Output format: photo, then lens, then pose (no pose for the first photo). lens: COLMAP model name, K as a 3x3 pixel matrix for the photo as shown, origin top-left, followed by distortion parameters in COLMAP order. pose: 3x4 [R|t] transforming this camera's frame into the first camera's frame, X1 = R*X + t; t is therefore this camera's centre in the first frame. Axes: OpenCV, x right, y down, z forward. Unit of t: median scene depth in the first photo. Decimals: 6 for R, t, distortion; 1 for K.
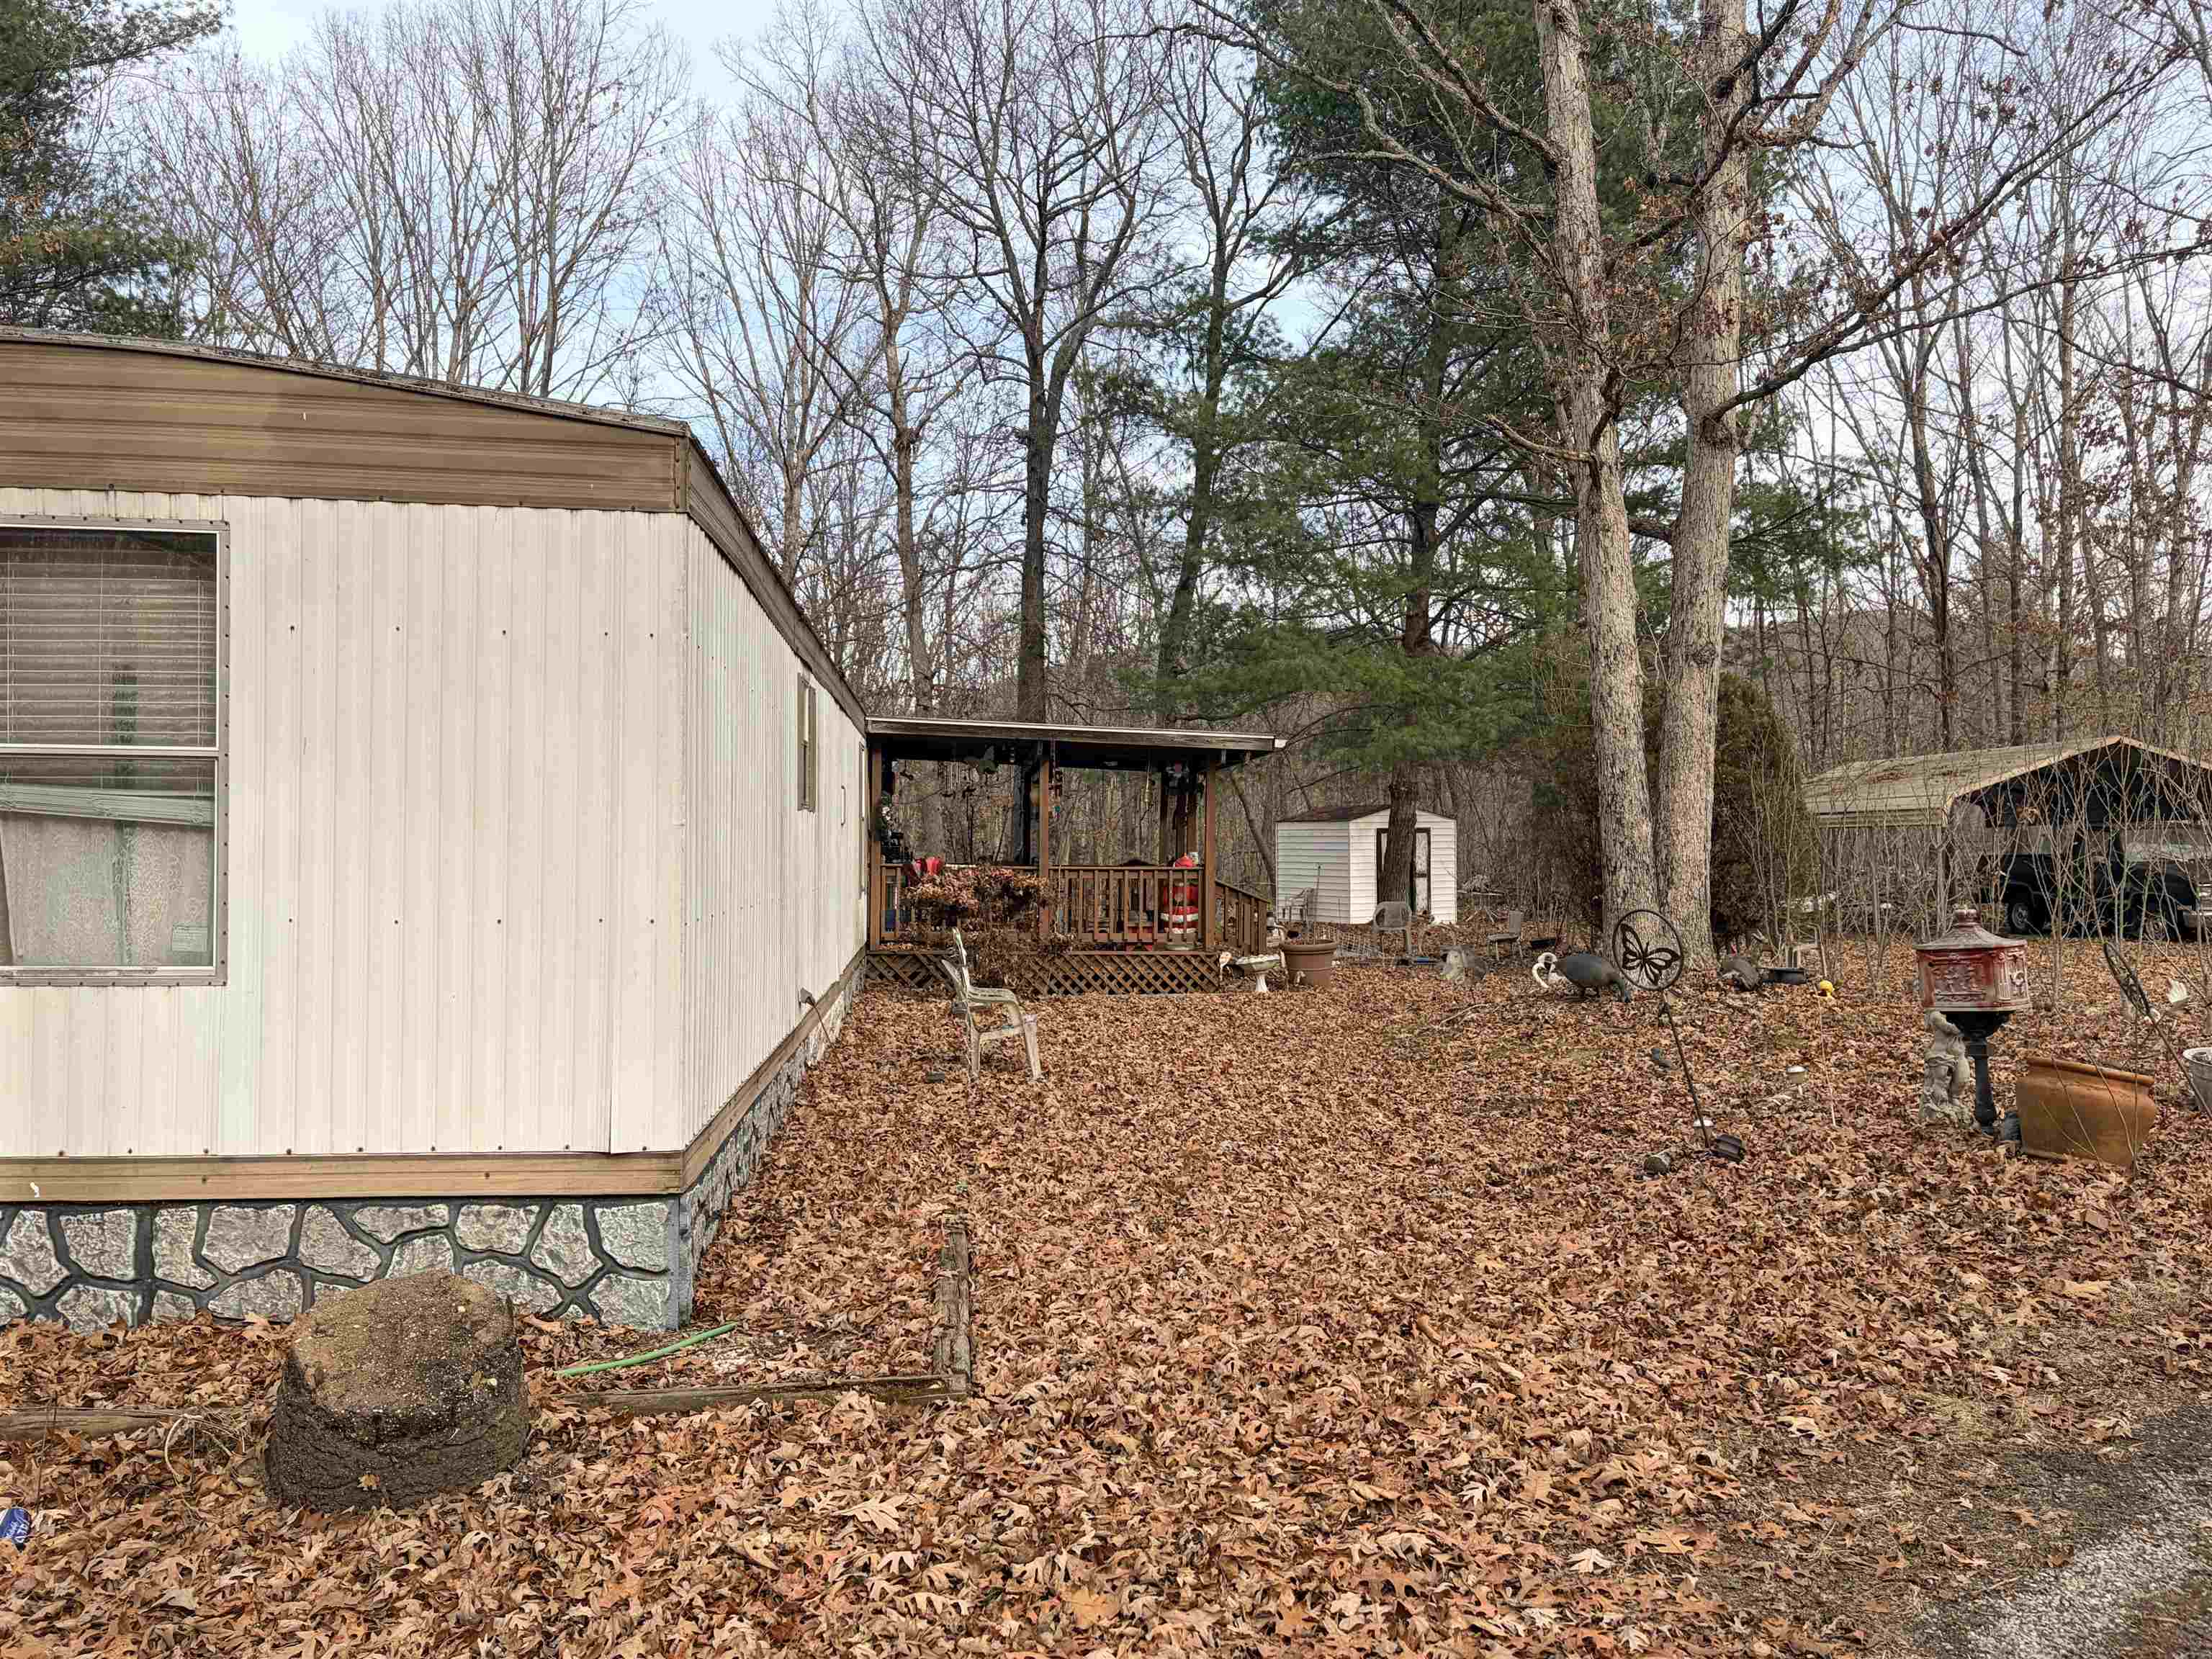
lens RADIAL K [[1659.2, 0, 1111.1], [0, 1659.2, 845.1], [0, 0, 1]] dist [0.004768, -0.006345]
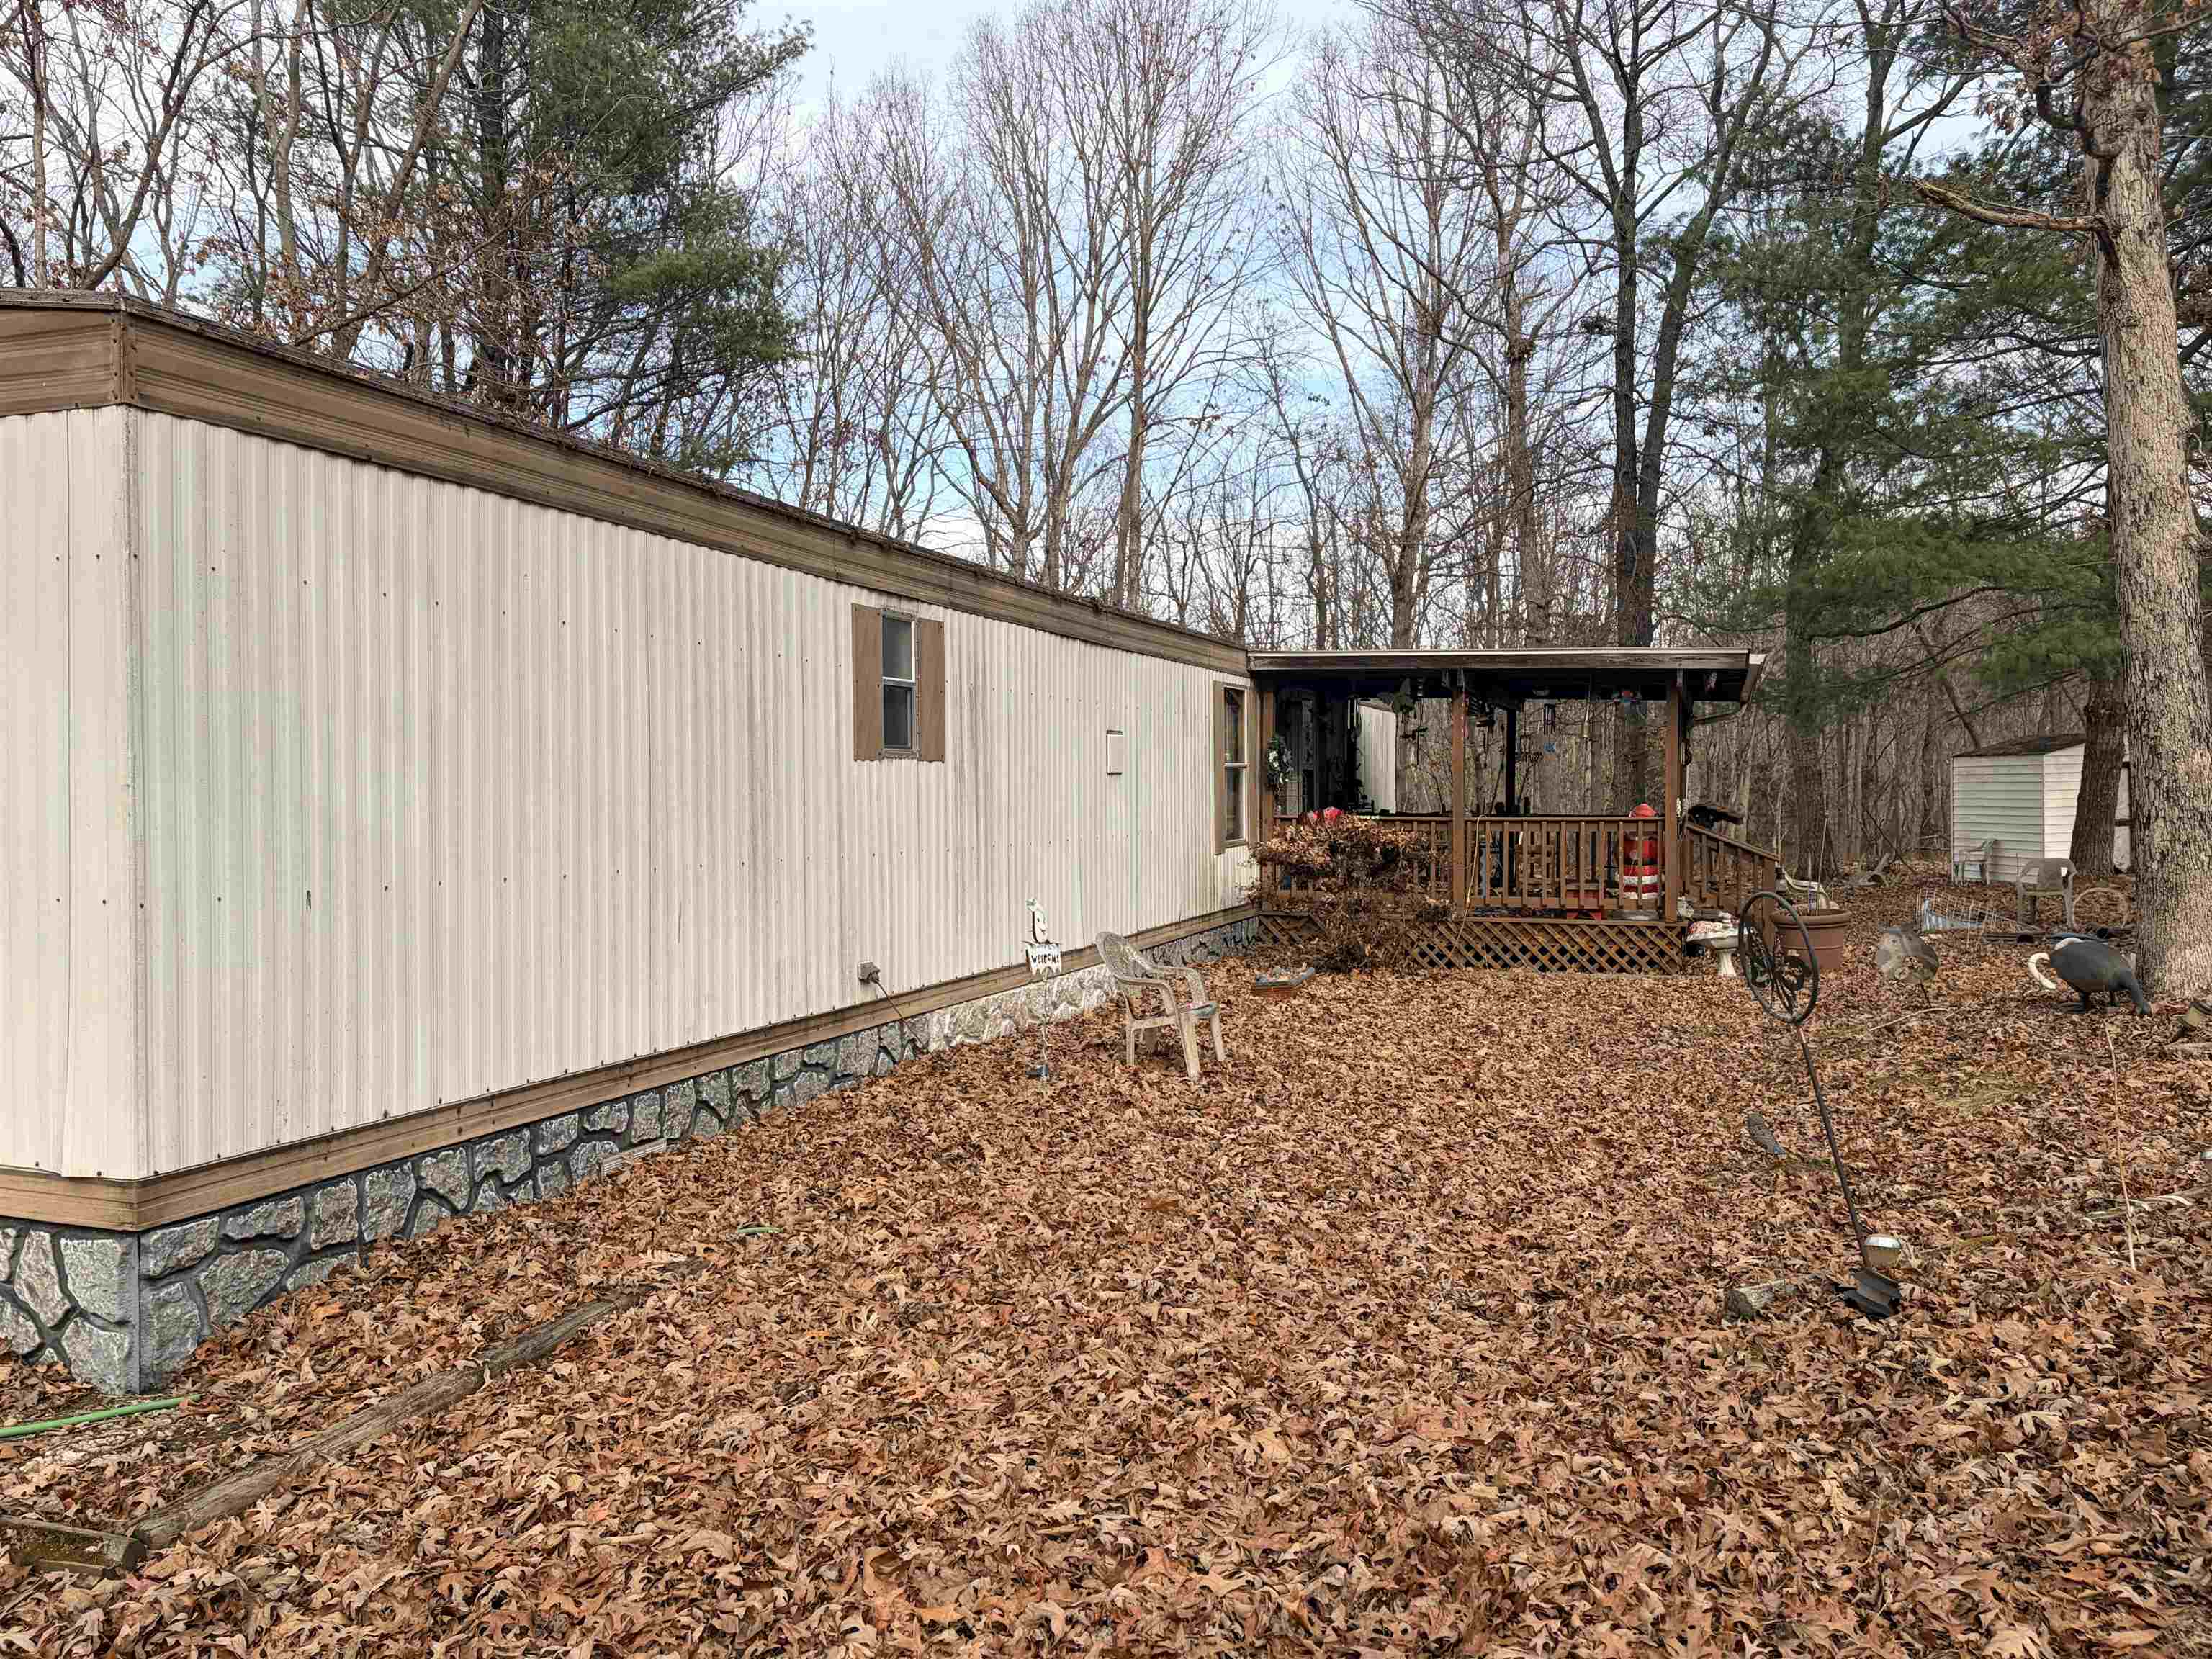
lens RADIAL K [[1659.2, 0, 1103.6], [0, 1659.2, 808.9], [0, 0, 1]] dist [0.004768, -0.006345]
pose [[0.893092, -0.006833, -0.449821, 0.177290], [0.011647, 0.999901, 0.007935, -0.000430], [0.449722, -0.012325, 0.893083, 0.156696]]
